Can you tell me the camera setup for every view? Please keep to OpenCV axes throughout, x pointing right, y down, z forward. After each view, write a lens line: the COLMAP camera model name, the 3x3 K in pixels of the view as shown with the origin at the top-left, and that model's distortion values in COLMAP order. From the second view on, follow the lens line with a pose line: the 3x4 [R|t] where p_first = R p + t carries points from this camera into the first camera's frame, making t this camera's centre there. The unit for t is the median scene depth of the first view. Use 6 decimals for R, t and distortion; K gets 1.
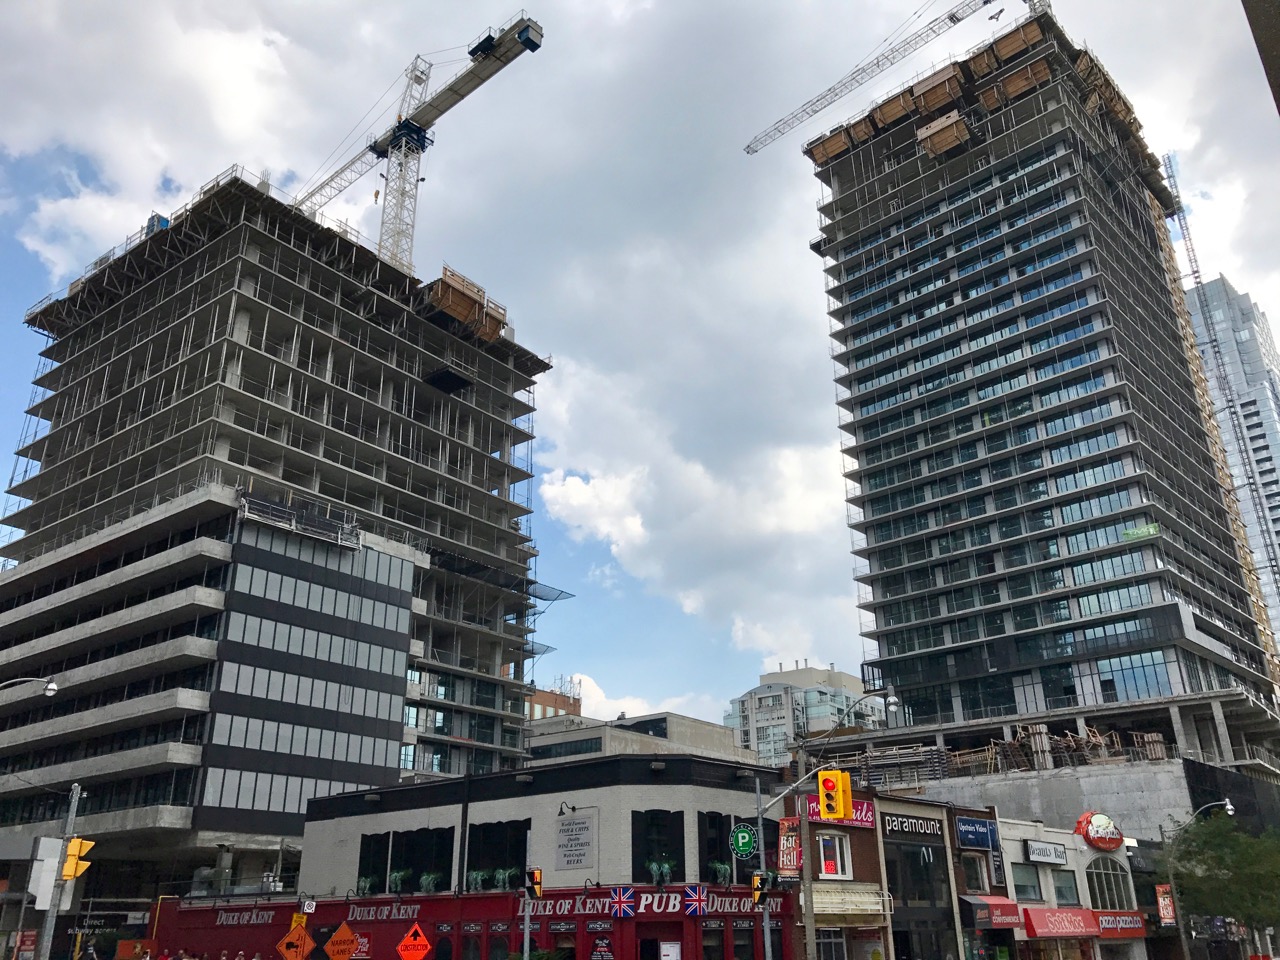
lens RADIAL K [[1064.1, 0, 635.2], [0, 1064.1, 469.9], [0, 0, 1]] dist [0.005217, 0.024515]
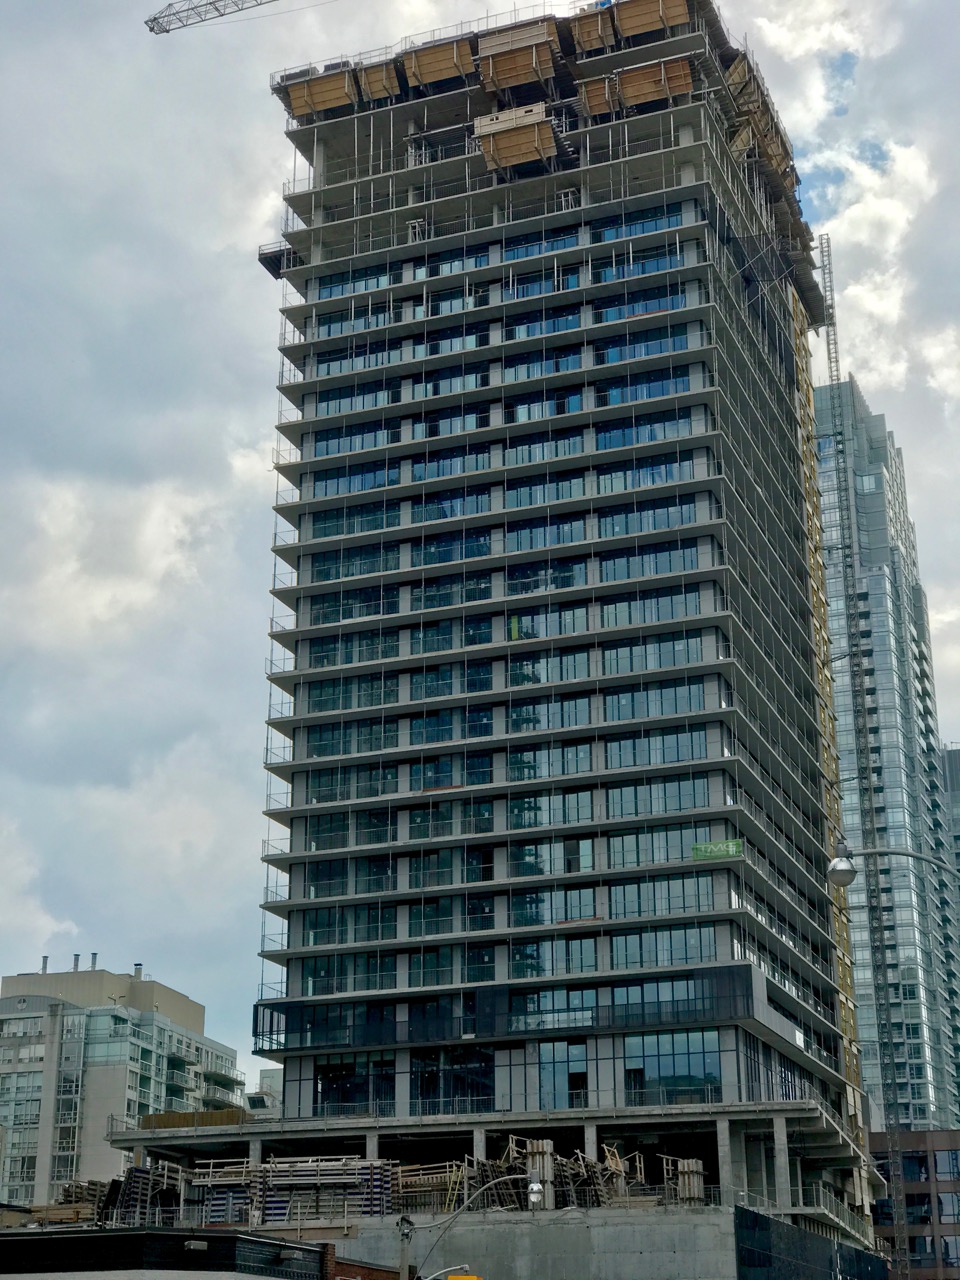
lens RADIAL K [[2095.8, 0, 497.0], [0, 2095.8, 616.4], [0, 0, 1]] dist [0.002227, 0.487209]
pose [[0.921656, 0.146730, 0.359193, -0.189995], [-0.159283, 0.987218, 0.005426, -0.097421], [-0.353806, -0.062214, 0.933247, -0.205073]]
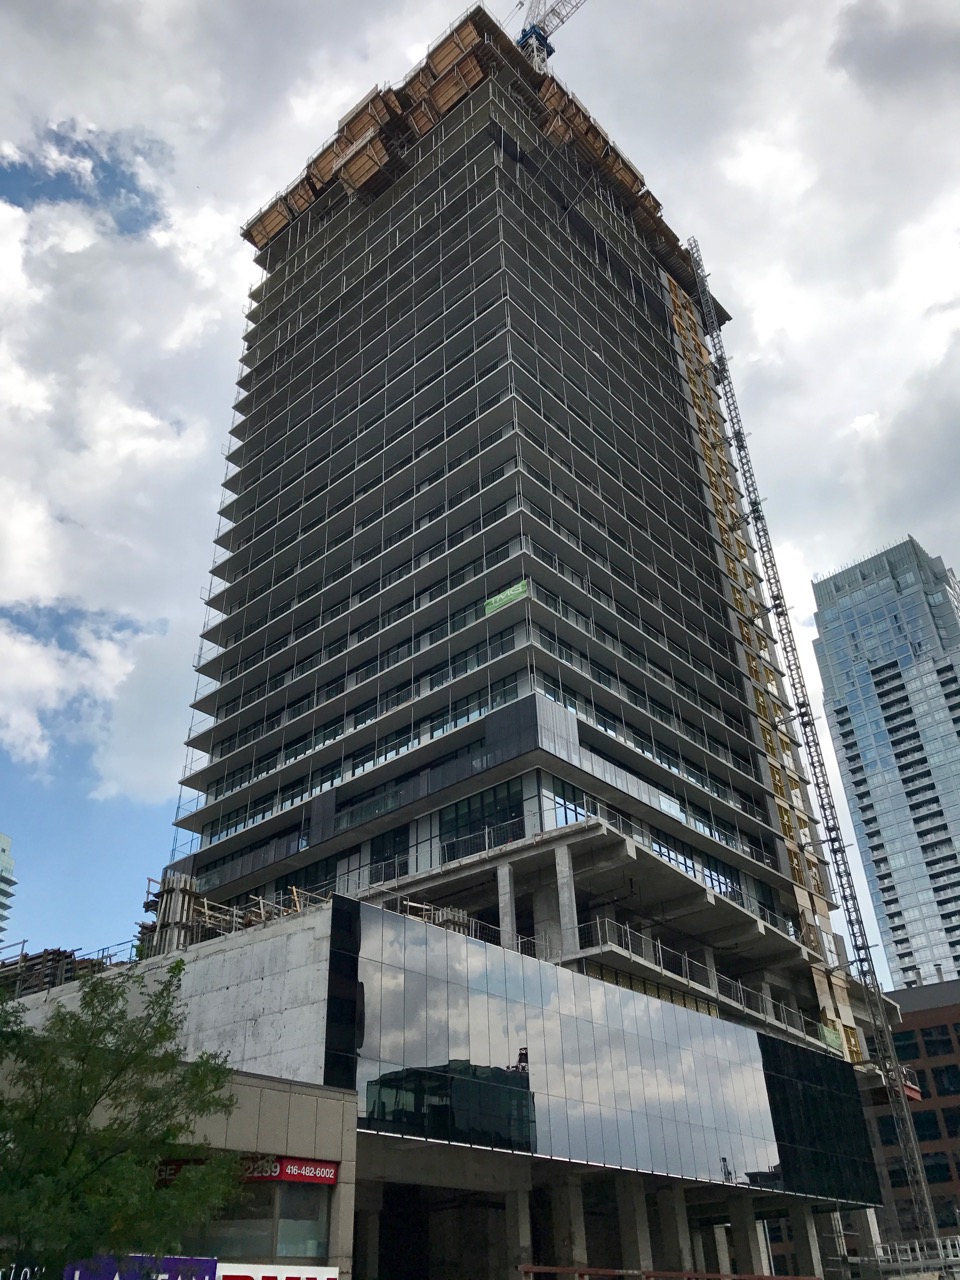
lens RADIAL K [[1048.0, 0, 483.6], [0, 1048.0, 632.8], [0, 0, 1]] dist [0.147389, -0.502227]
pose [[0.999207, 0.000863, 0.039802, 0.624617], [0.006477, 0.982923, -0.183906, 0.270118], [-0.039281, 0.184018, 0.982138, 0.585976]]
